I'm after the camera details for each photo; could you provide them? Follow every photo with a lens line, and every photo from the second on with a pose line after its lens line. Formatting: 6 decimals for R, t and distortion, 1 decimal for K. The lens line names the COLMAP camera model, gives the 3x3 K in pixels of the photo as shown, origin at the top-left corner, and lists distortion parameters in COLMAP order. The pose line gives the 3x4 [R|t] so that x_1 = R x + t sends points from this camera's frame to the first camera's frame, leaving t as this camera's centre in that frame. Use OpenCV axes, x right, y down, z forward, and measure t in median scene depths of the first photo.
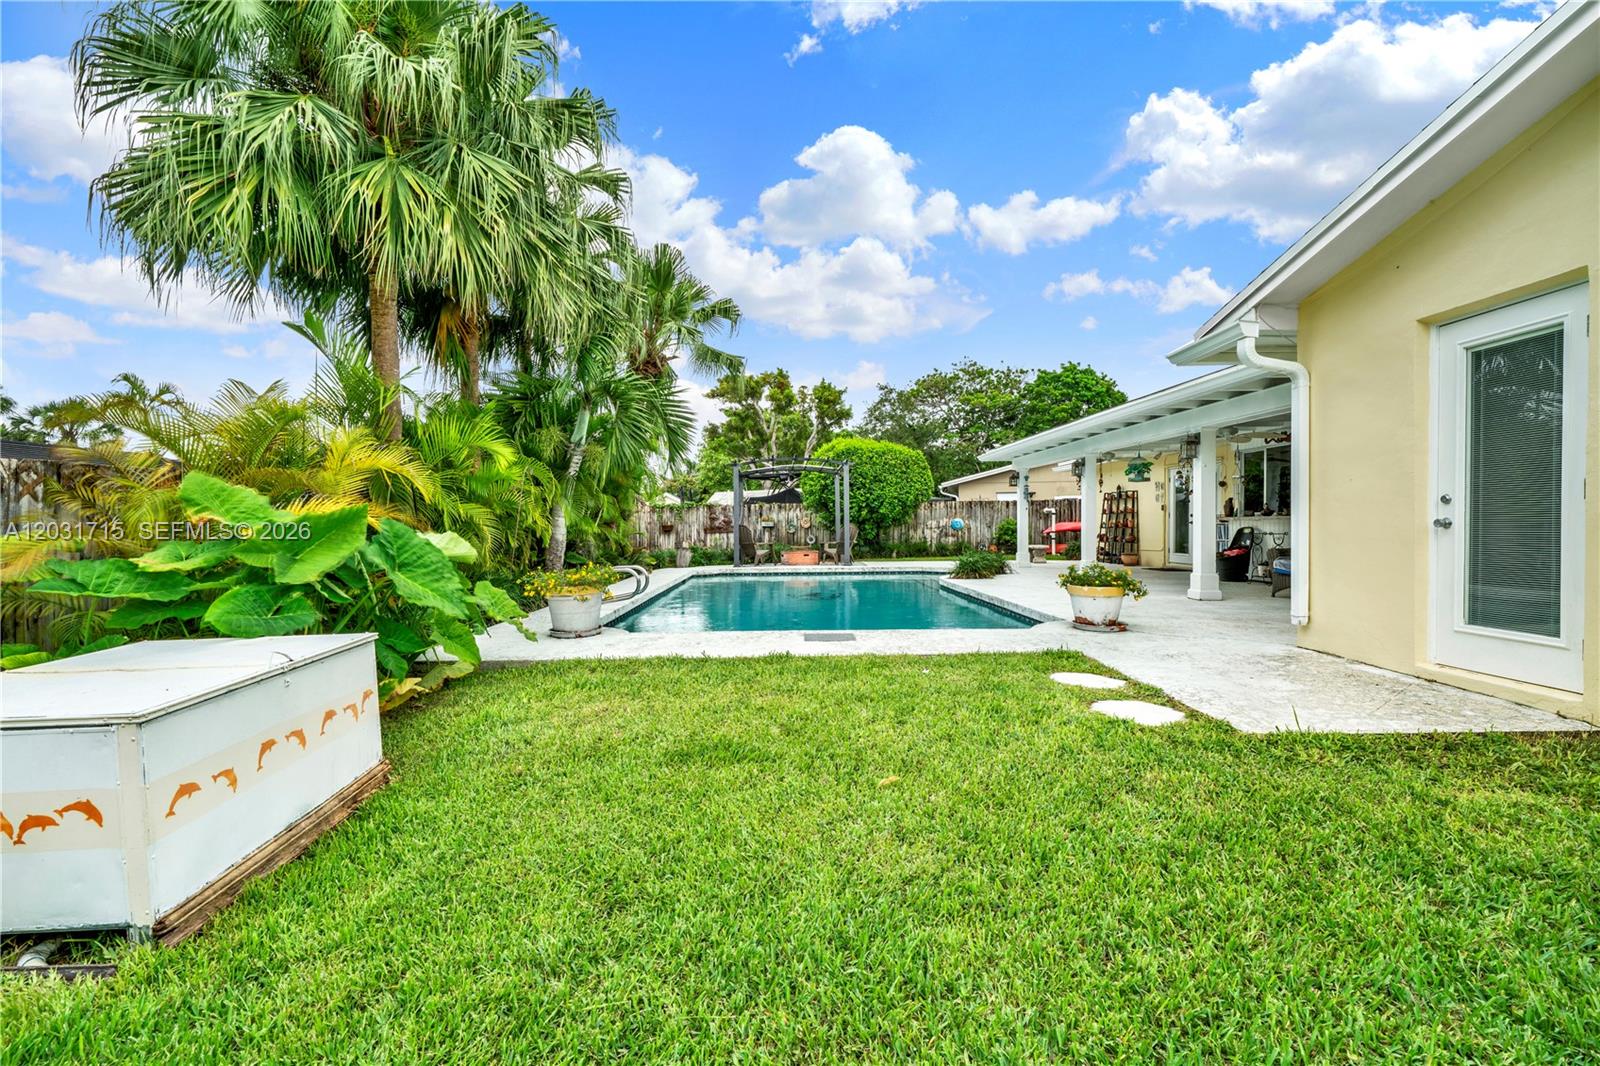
lens RADIAL K [[709.2, 0, 806.6], [0, 709.2, 536.1], [0, 0, 1]] dist [0.000352, 0.000651]
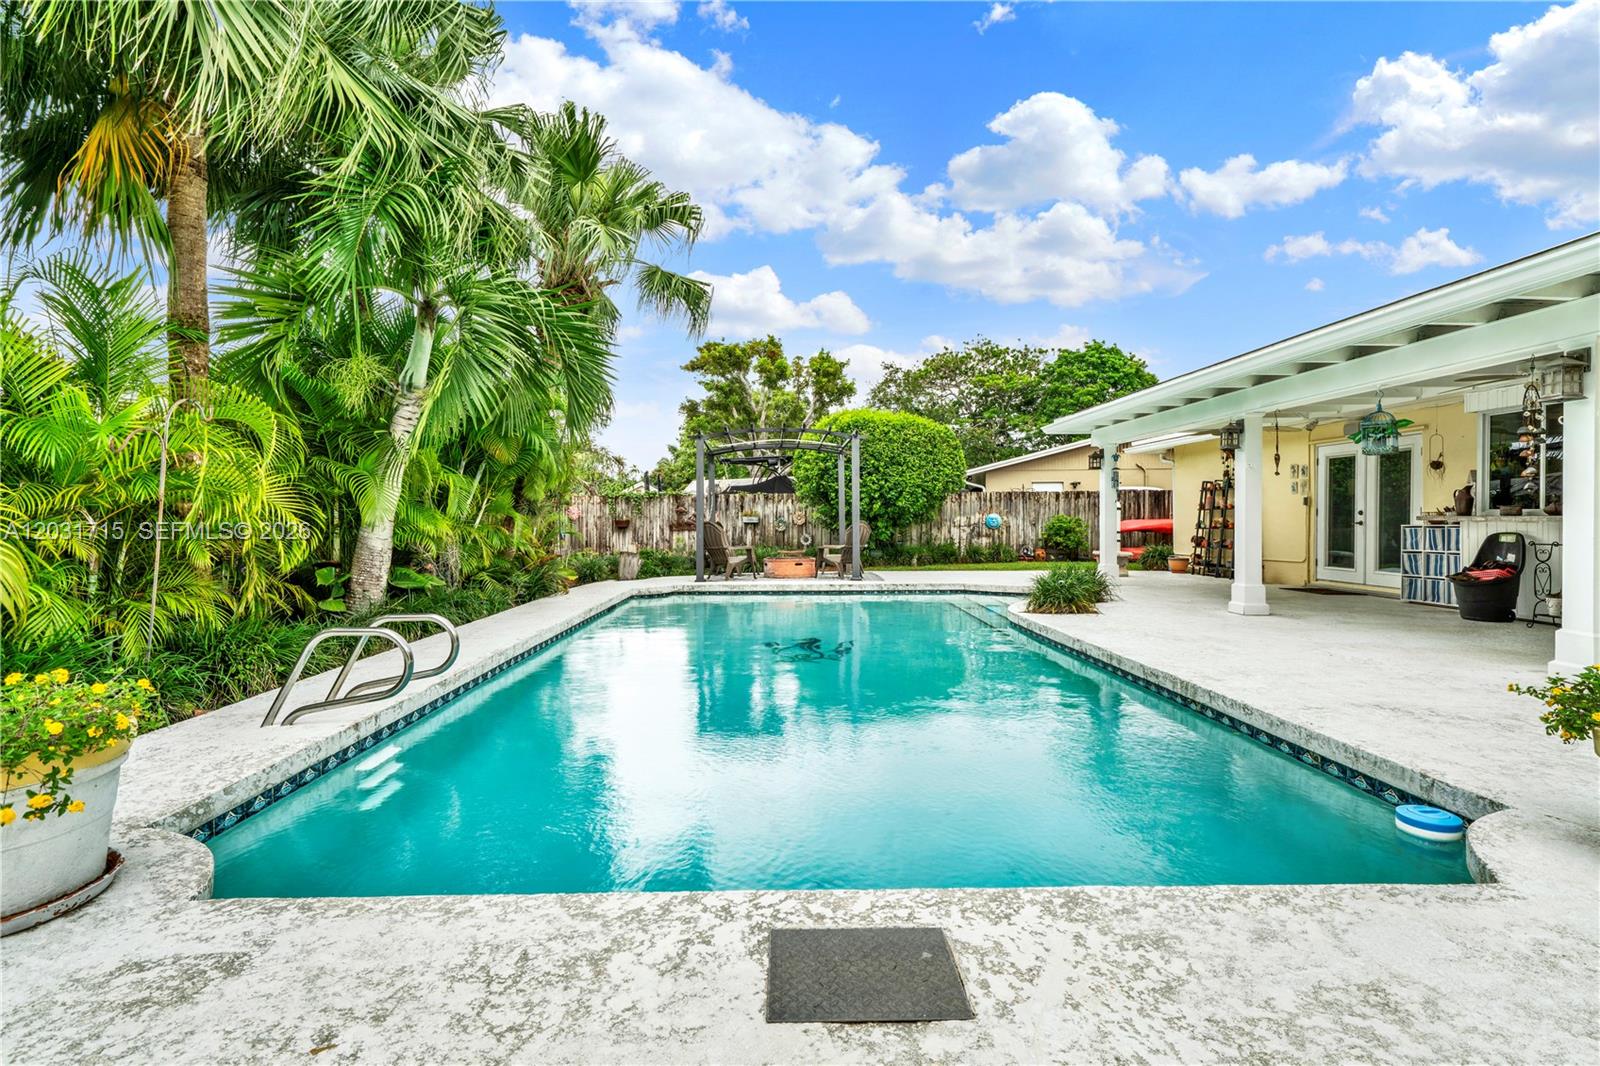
lens RADIAL K [[754.9, 0, 789.9], [0, 754.9, 522.4], [0, 0, 1]] dist [-0.000856, -0.000292]
pose [[0.999847, 0.006633, -0.016155, 0.002292], [-0.006804, 0.999921, -0.010527, -0.006095], [0.016084, 0.010635, 0.999814, 0.192295]]
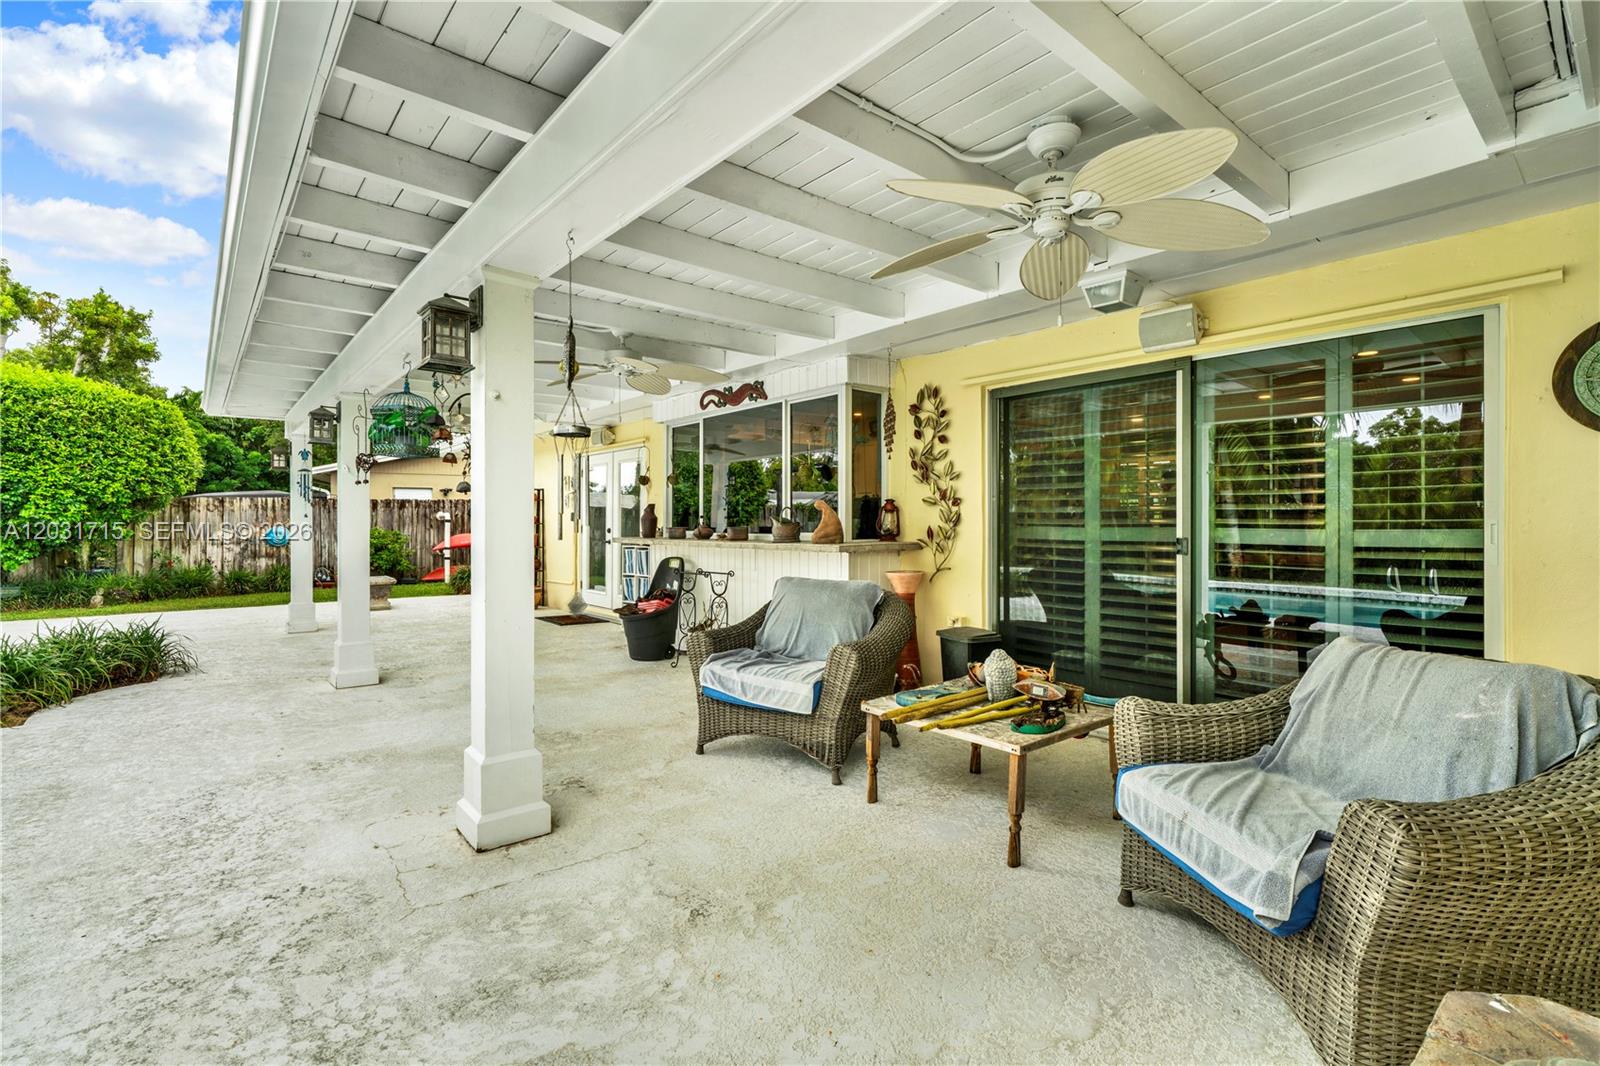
lens RADIAL K [[745.2, 0, 800.0], [0, 745.2, 533.0], [0, 0, 1]] dist [-0.001127, -0.000036]
pose [[0.781886, 0.000368, 0.623421, 0.193702], [0.004477, 0.999971, -0.006205, -0.016252], [-0.623405, 0.007642, 0.781862, 0.279362]]
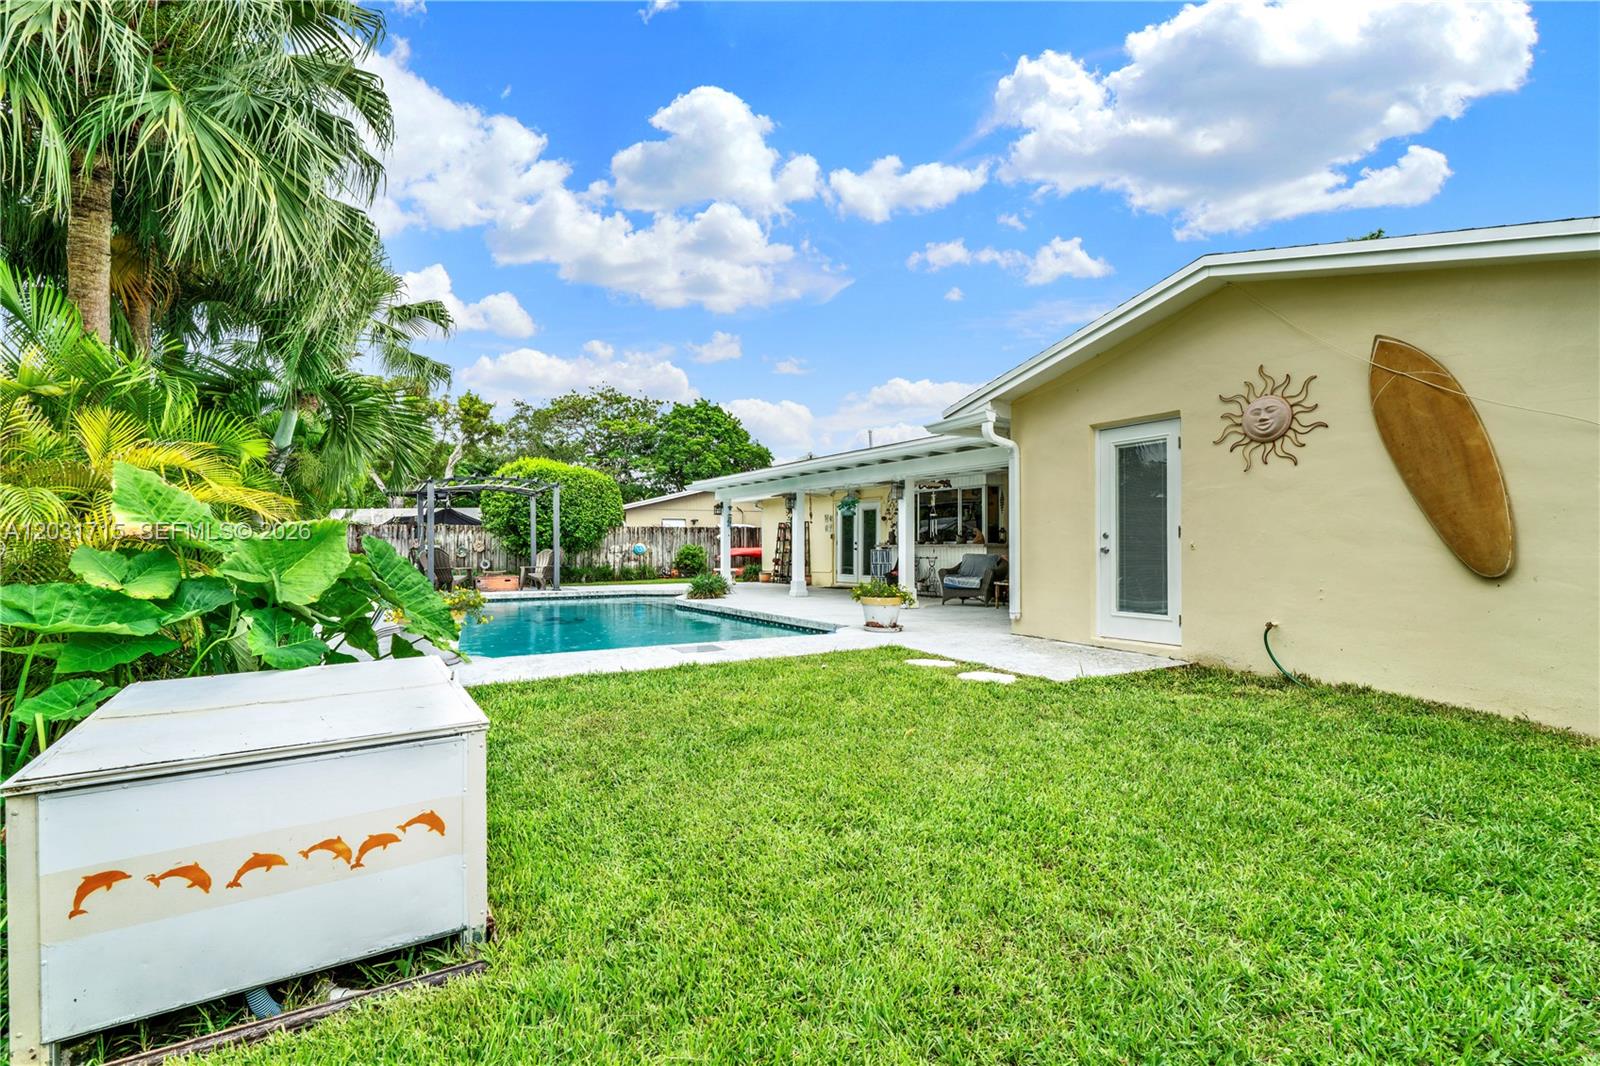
lens RADIAL K [[709.2, 0, 806.6], [0, 709.2, 536.1], [0, 0, 1]] dist [0.000352, 0.000651]
pose [[0.868773, 0.016195, 0.494946, -0.101238], [0.001384, 0.999382, -0.035131, 0.001173], [-0.495209, 0.031206, 0.868213, -0.016173]]
